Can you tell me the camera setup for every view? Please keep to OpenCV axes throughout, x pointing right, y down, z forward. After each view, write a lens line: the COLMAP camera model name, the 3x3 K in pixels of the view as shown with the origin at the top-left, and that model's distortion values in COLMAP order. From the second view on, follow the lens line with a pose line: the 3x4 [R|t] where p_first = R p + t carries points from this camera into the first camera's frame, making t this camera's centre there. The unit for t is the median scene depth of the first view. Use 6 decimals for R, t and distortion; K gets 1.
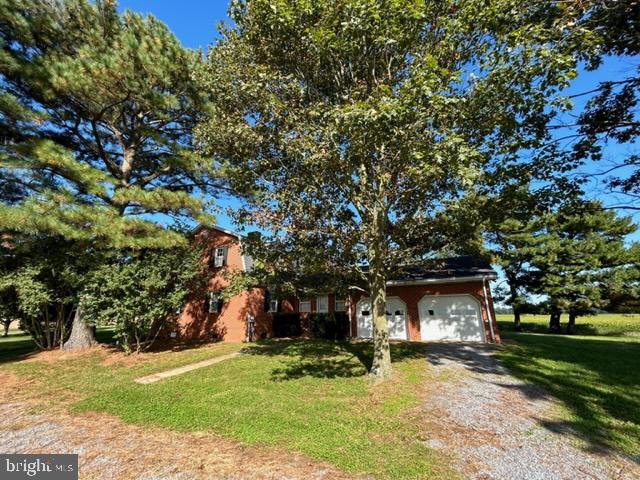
lens RADIAL K [[257.8, 0, 320.1], [0, 257.8, 240.4], [0, 0, 1]] dist [0.000998, -0.000012]
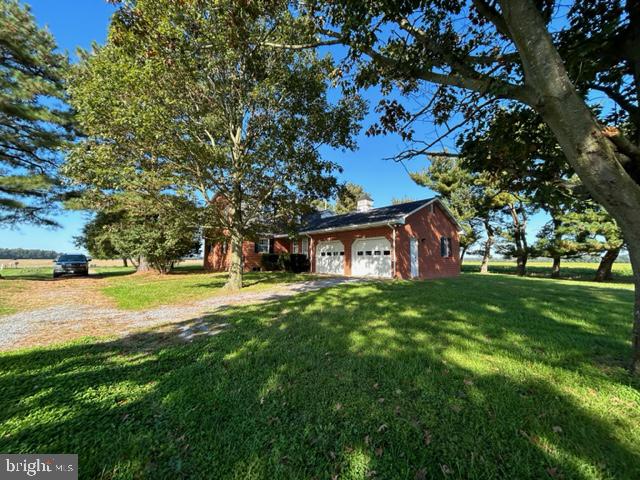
lens RADIAL K [[257.8, 0, 319.8], [0, 257.8, 240.2], [0, 0, 1]] dist [0.000998, -0.000012]
pose [[0.922225, -0.015137, -0.386356, 0.661657], [0.093591, 0.978258, 0.185072, -0.007067], [0.375155, -0.206837, 0.903591, -0.089133]]
